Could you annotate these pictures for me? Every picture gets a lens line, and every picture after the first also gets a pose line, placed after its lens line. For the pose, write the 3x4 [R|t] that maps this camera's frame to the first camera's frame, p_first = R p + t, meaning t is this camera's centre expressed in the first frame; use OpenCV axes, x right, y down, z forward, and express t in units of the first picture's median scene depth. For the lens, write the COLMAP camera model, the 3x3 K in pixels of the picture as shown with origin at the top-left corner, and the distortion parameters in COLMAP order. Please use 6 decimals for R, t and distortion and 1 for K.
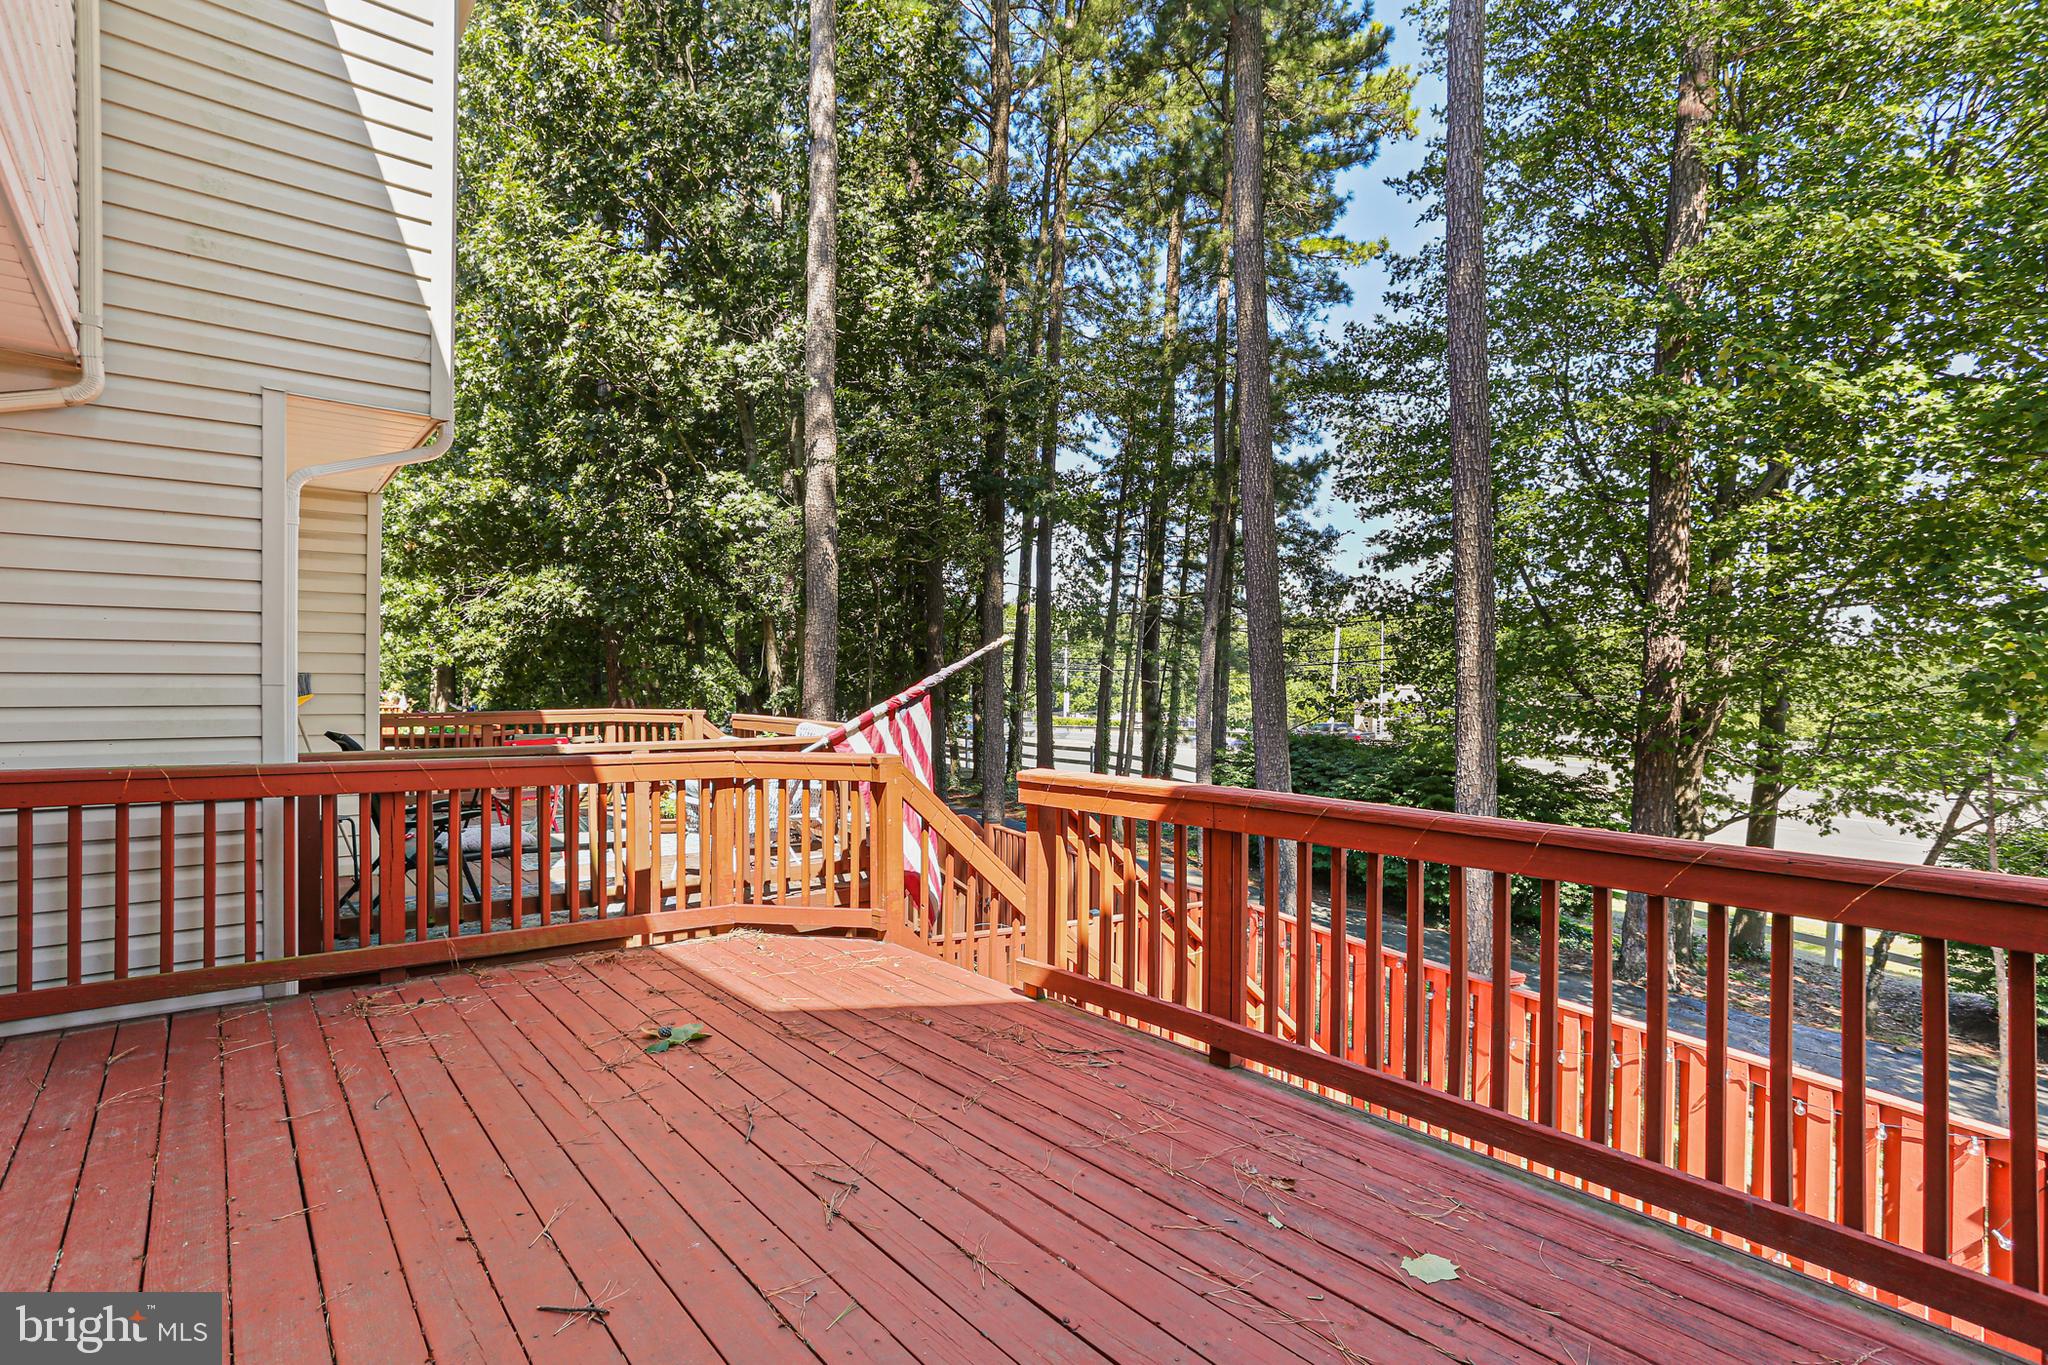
lens RADIAL K [[987.9, 0, 1013.2], [0, 987.9, 681.0], [0, 0, 1]] dist [-0.031876, 0.005468]
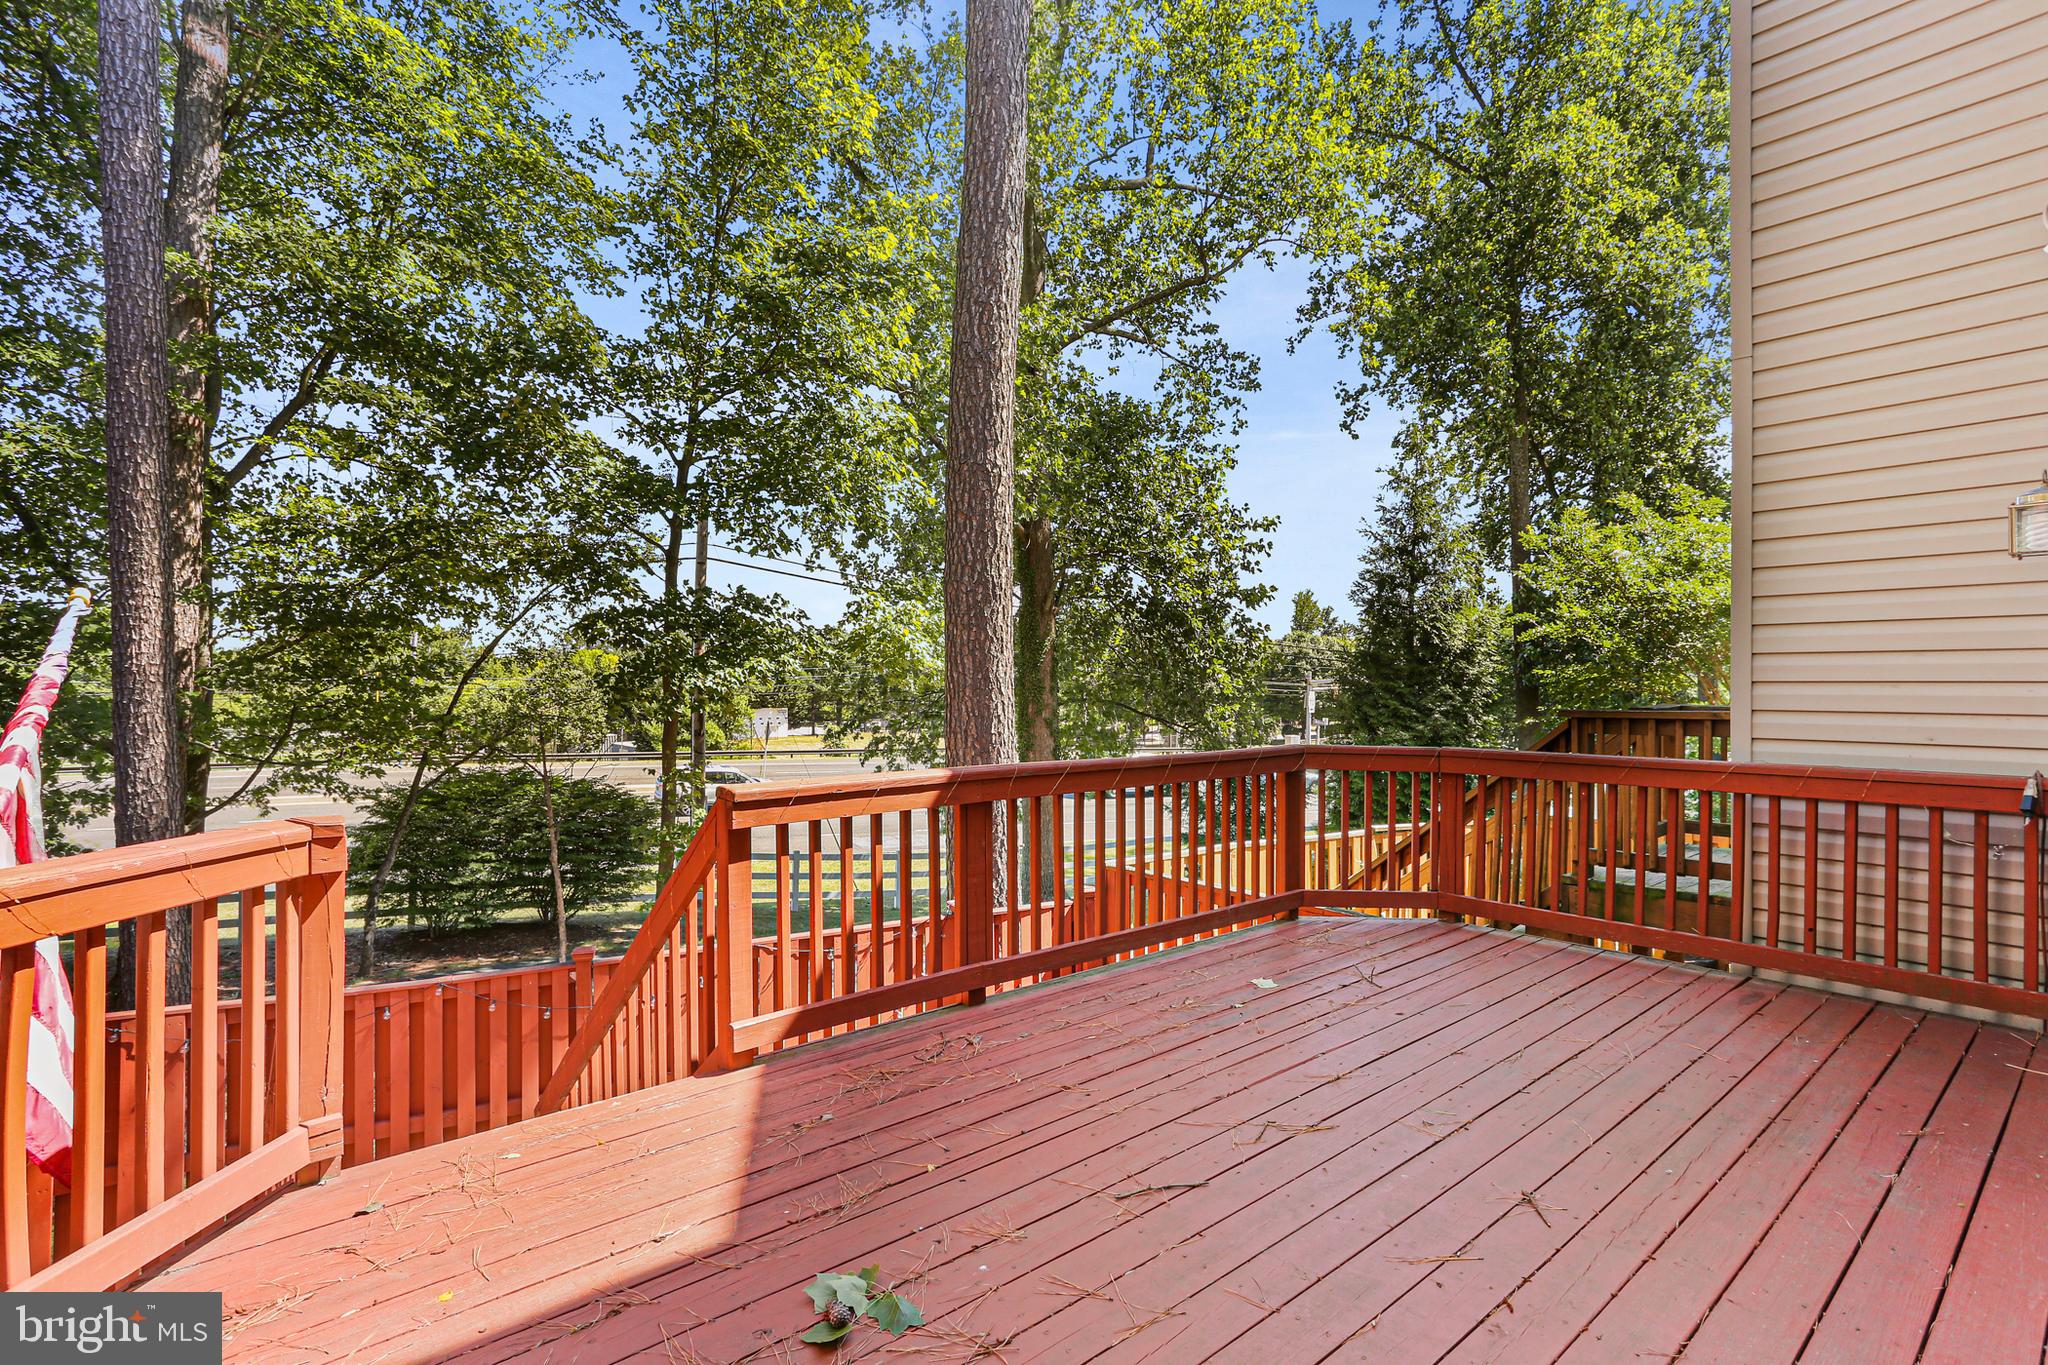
lens RADIAL K [[987.9, 0, 1011.4], [0, 987.9, 676.6], [0, 0, 1]] dist [-0.031876, 0.005468]
pose [[-0.011458, 0.000948, 0.999934, -1.084884], [-0.007360, 0.999972, -0.001032, 0.002697], [-0.999907, -0.007371, -0.011451, 1.100367]]
